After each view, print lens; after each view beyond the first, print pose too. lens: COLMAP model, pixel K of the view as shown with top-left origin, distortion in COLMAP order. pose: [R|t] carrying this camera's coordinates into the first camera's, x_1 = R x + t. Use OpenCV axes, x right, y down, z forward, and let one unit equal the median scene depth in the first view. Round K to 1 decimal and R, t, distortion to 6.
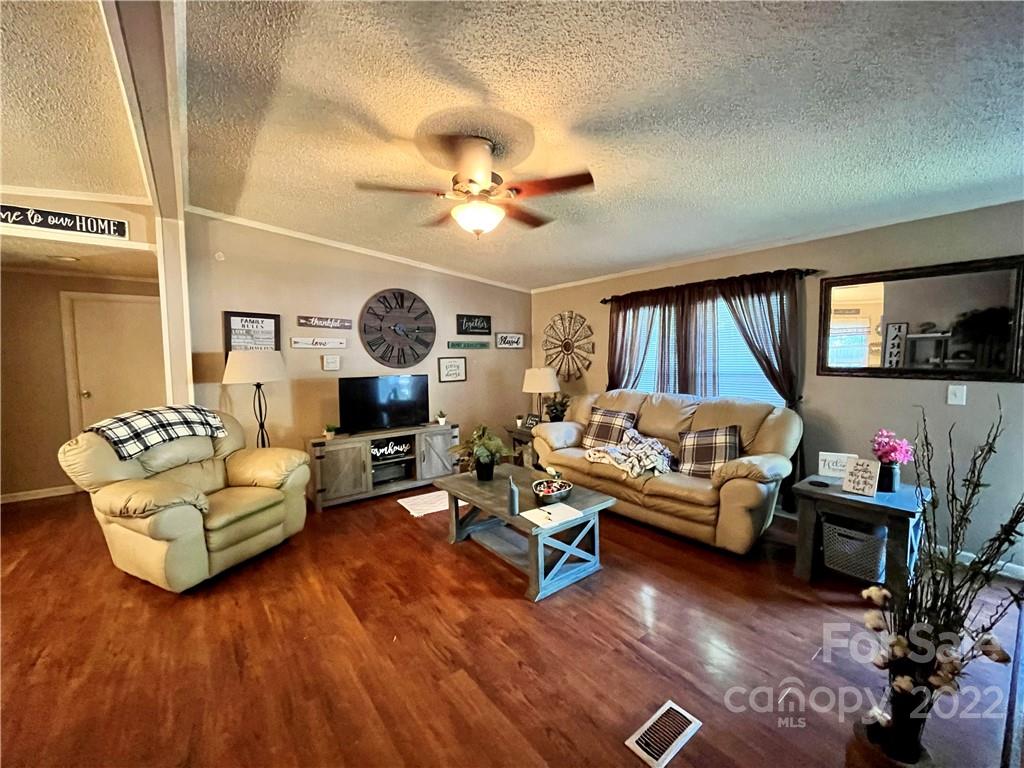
lens RADIAL K [[416.2, 0, 513.7], [0, 416.2, 382.9], [0, 0, 1]] dist [-0.008147, 0.000117]
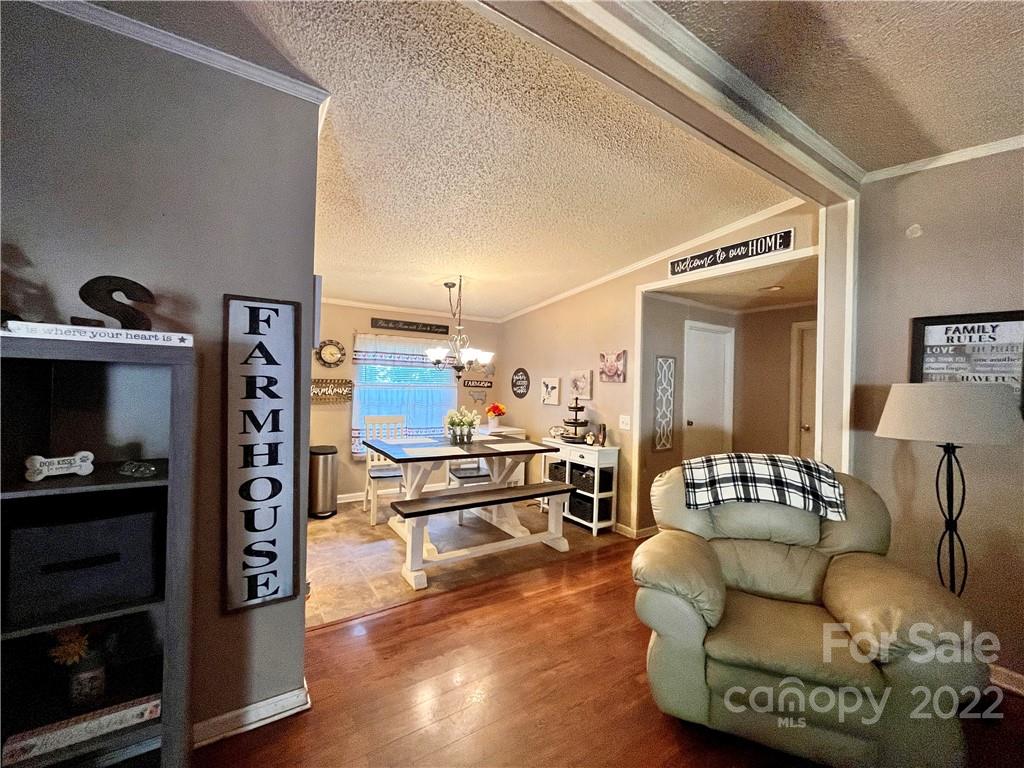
lens RADIAL K [[416.2, 0, 513.7], [0, 416.2, 382.9], [0, 0, 1]] dist [-0.008147, 0.000117]
pose [[-0.080751, 0.004175, -0.996726, -0.045600], [-0.091218, 0.995764, 0.011562, -0.033202], [0.992552, 0.091853, -0.080029, 0.496417]]
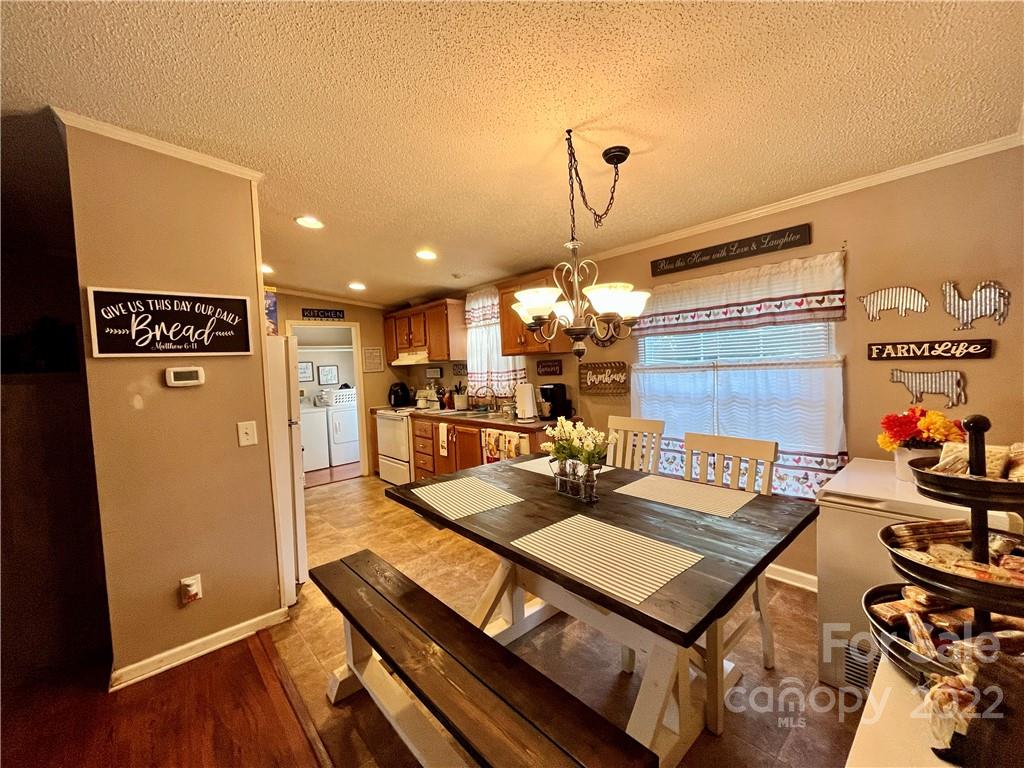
lens RADIAL K [[416.2, 0, 513.7], [0, 416.2, 382.9], [0, 0, 1]] dist [-0.008147, 0.000117]
pose [[-0.996065, 0.060249, -0.065003, -1.043457], [0.053040, 0.992797, 0.107427, -0.045791], [0.071008, 0.103556, -0.992086, 0.774064]]
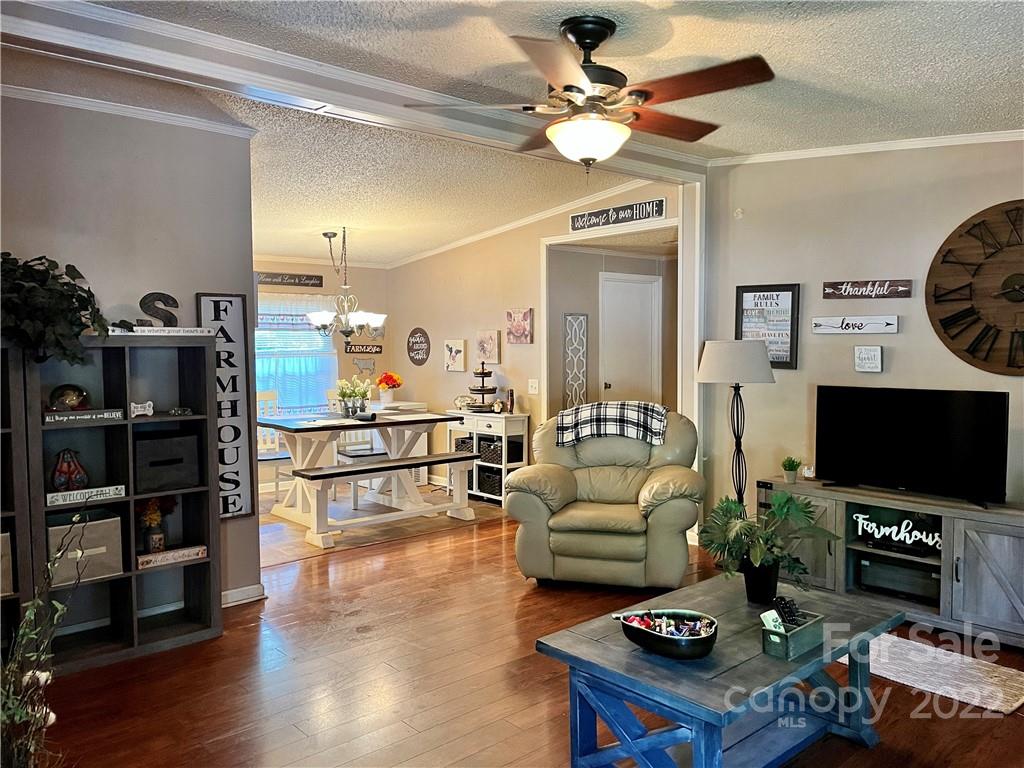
lens RADIAL K [[769.0, 0, 518.5], [0, 769.0, 386.5], [0, 0, 1]] dist [0.067432, -0.088475]
pose [[0.061652, 0.063879, -0.996051, 0.721986], [-0.062066, 0.996264, 0.060051, -0.054825], [0.996166, 0.058119, 0.065387, 0.551248]]
